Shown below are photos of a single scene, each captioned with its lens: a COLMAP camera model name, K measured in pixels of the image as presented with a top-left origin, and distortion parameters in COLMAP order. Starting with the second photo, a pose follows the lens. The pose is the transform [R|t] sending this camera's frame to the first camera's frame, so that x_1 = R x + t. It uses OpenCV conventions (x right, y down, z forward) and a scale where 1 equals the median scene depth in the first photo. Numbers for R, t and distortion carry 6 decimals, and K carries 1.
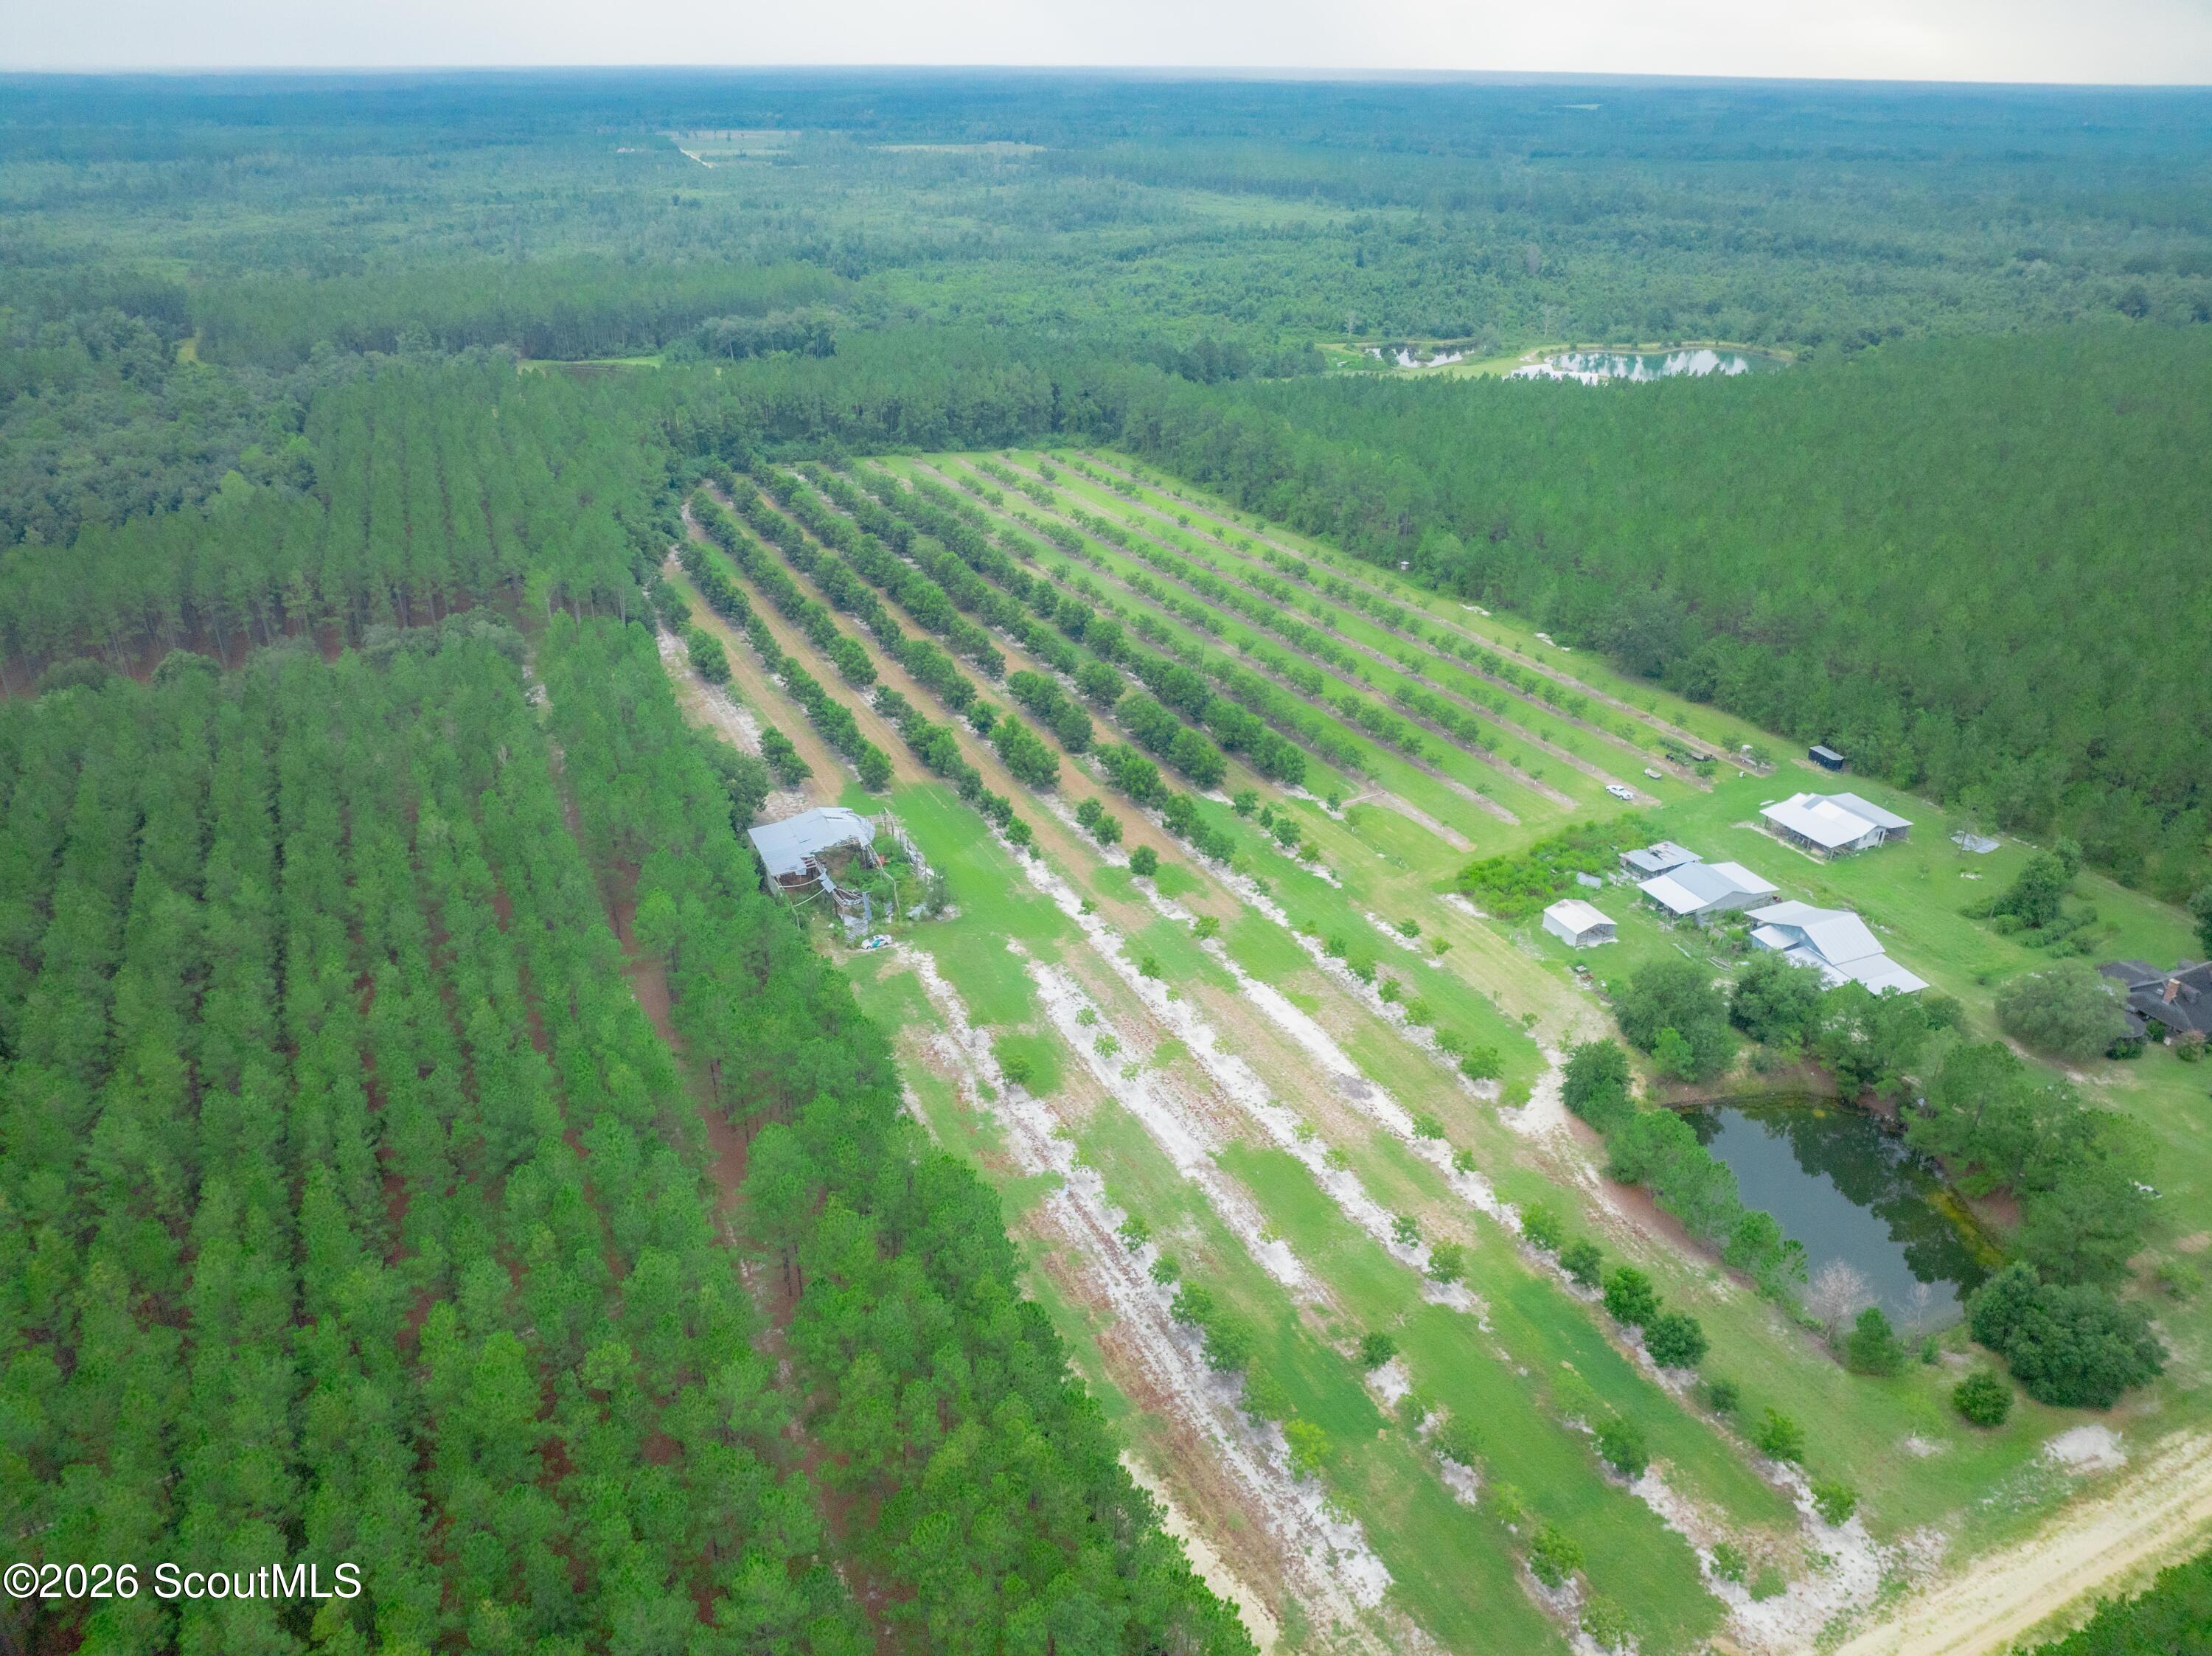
lens RADIAL K [[1553.5, 0, 1102.4], [0, 1553.5, 837.8], [0, 0, 1]] dist [-0.045972, 0.014482]
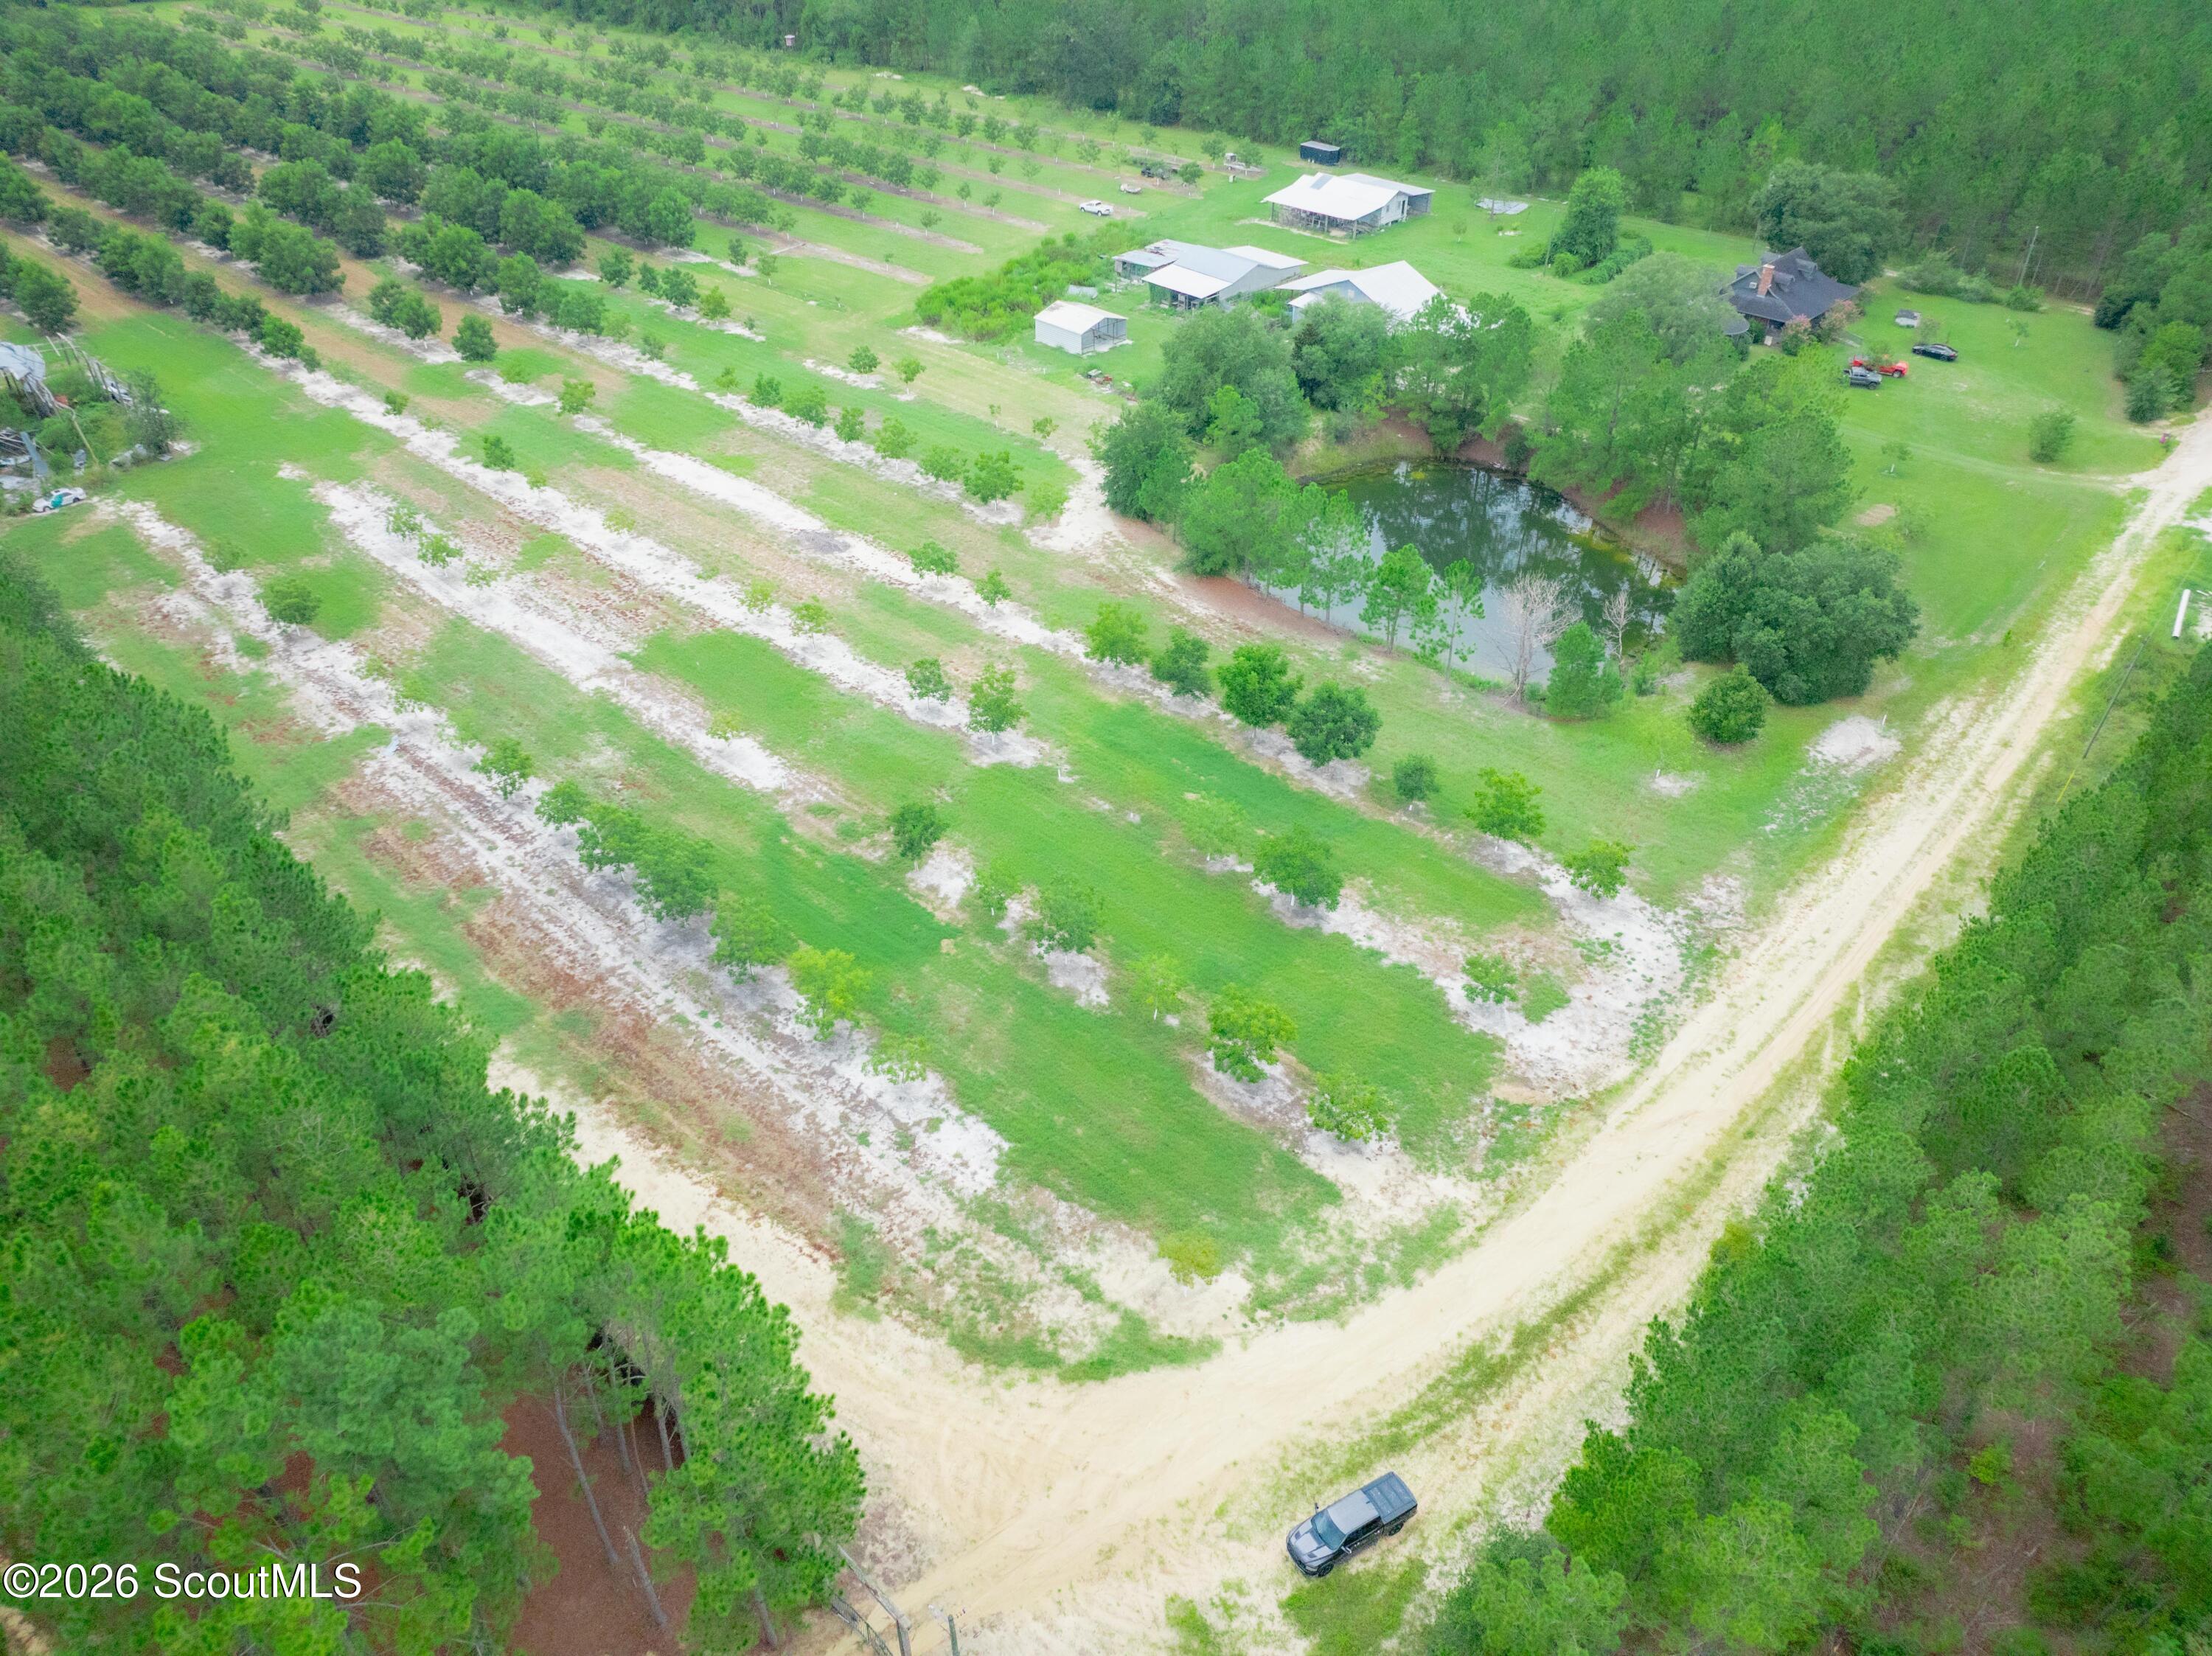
lens RADIAL K [[1553.5, 0, 1101.8], [0, 1553.5, 832.3], [0, 0, 1]] dist [-0.045972, 0.014482]
pose [[0.931127, -0.220283, 0.290653, 0.044214], [0.165259, 0.965305, 0.202177, 0.149837], [-0.325104, -0.140220, 0.935225, 0.262604]]
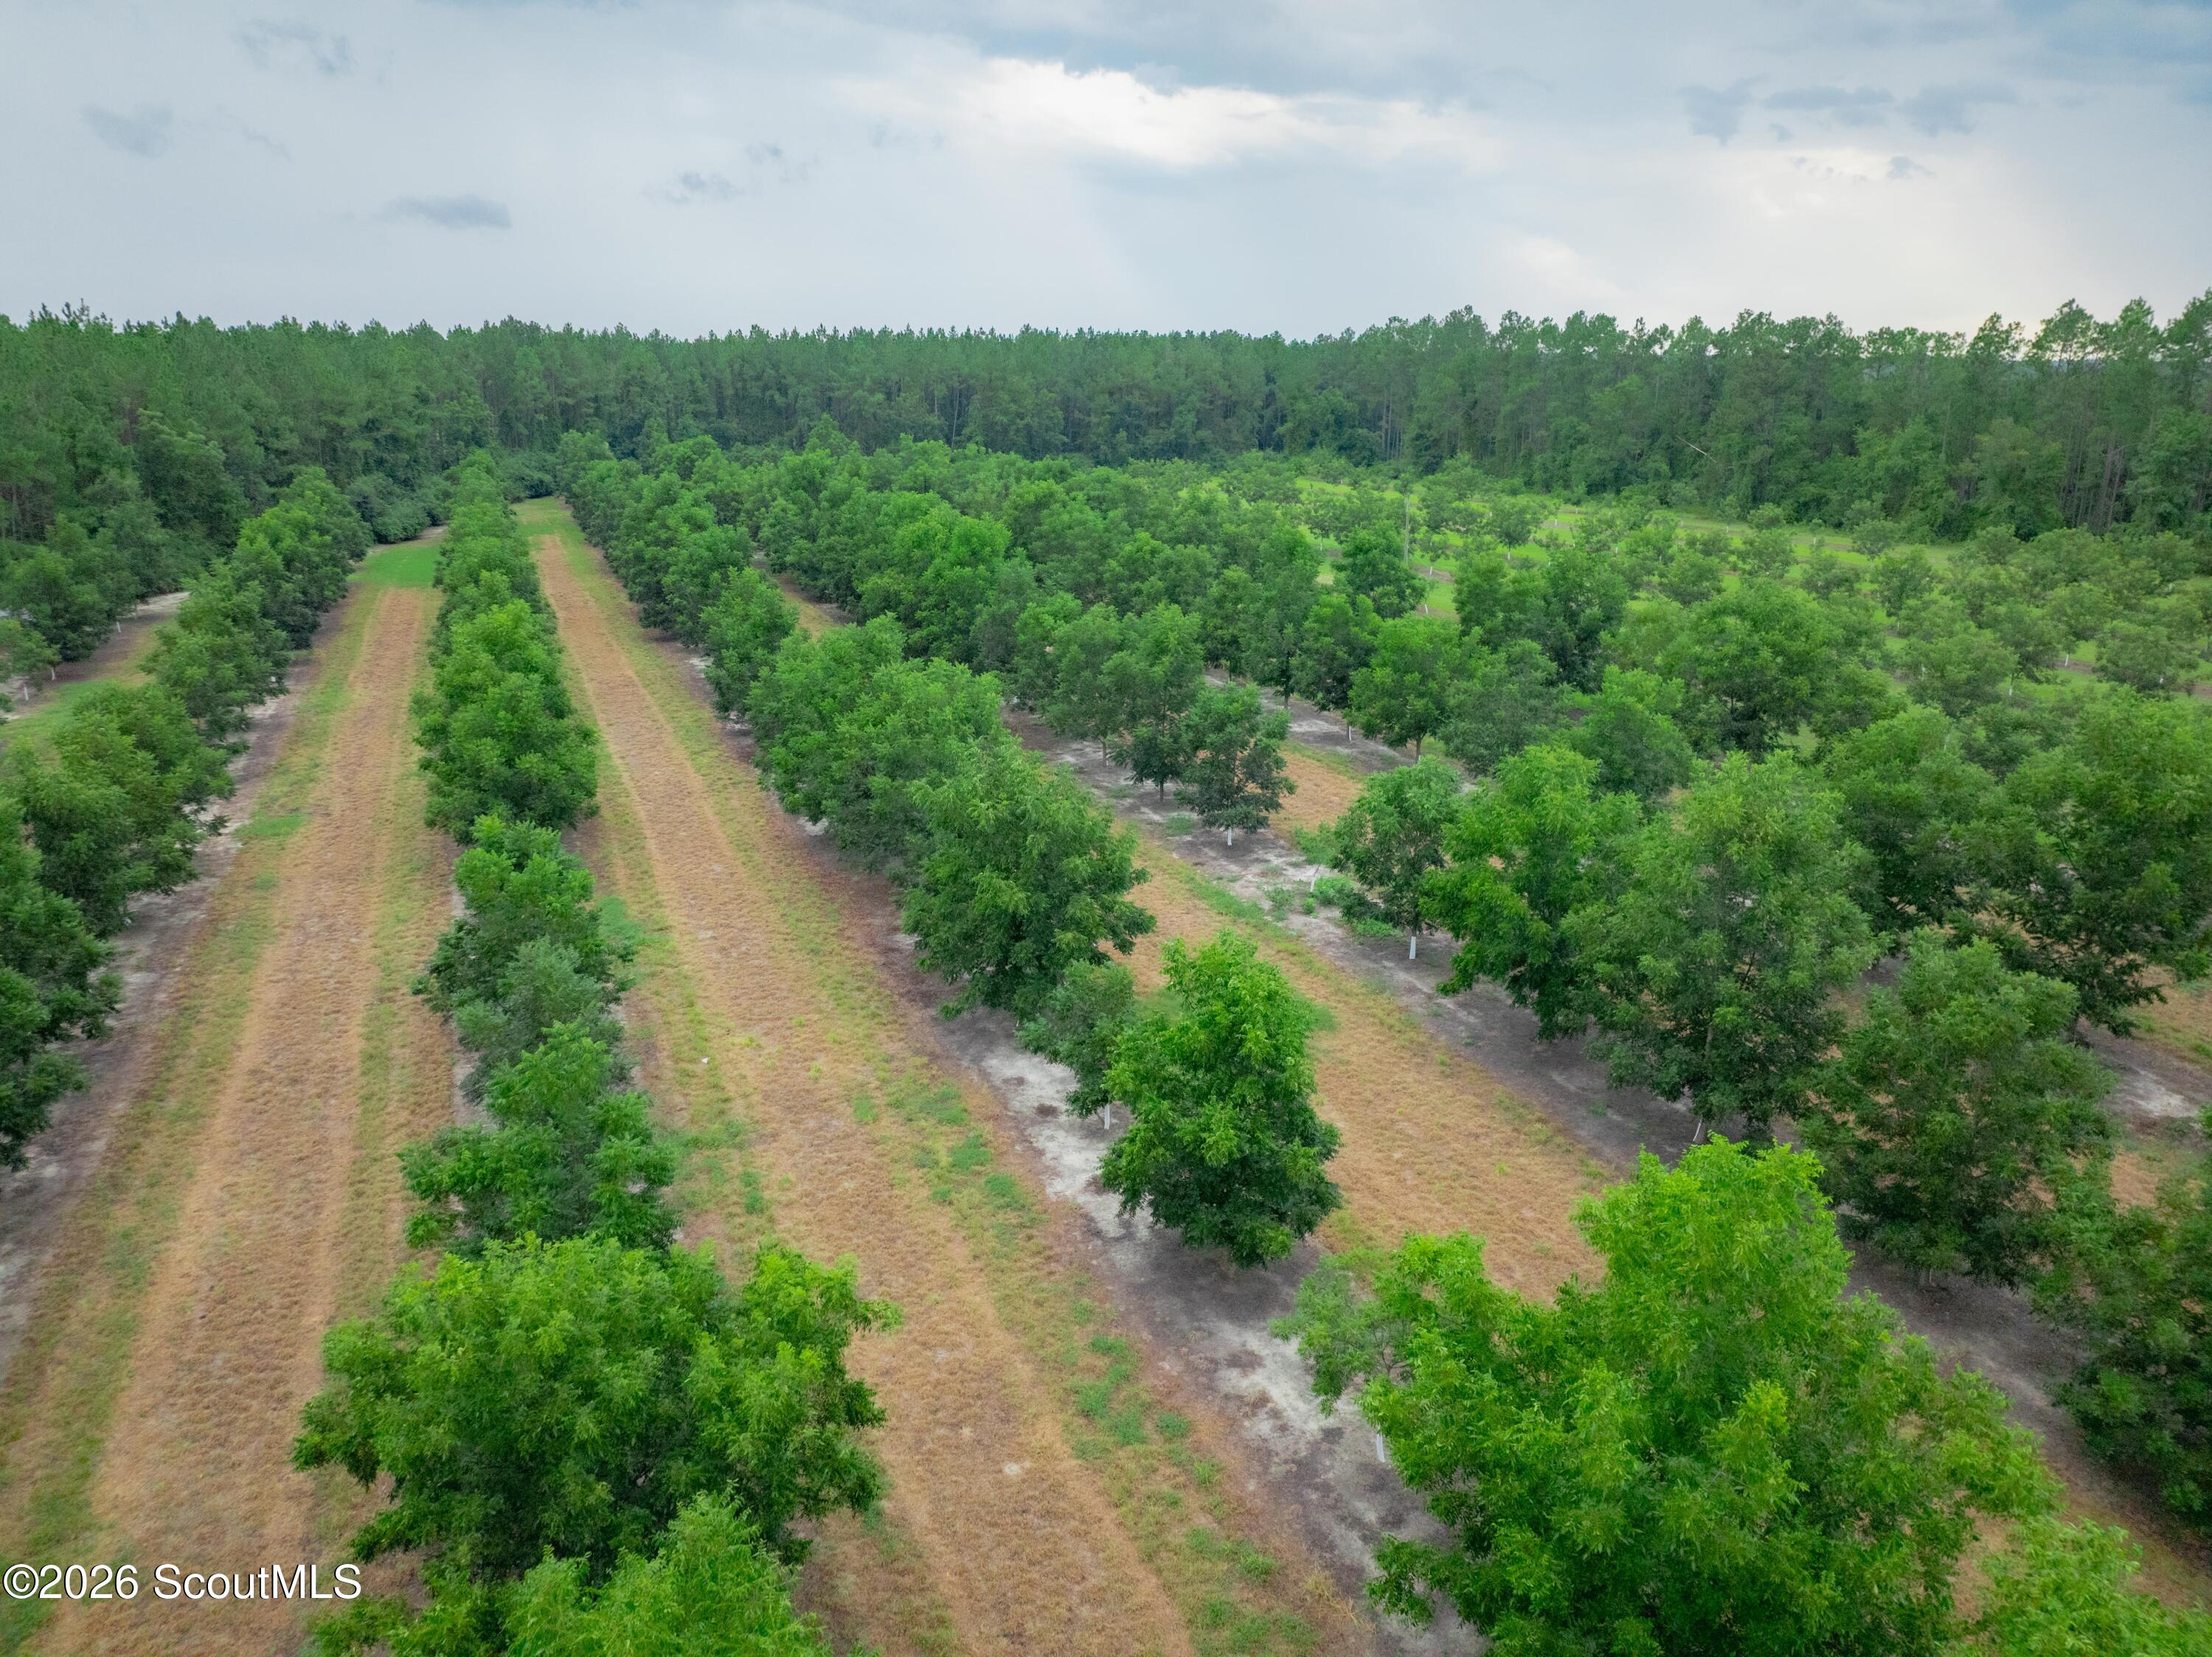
lens RADIAL K [[1553.7, 0, 1099.9], [0, 1553.7, 824.3], [0, 0, 1]] dist [-0.045972, 0.014482]
pose [[0.996839, 0.022159, -0.076293, -0.103846], [-0.035237, 0.984009, -0.174600, -0.104577], [0.071204, 0.176736, 0.981679, 1.197620]]
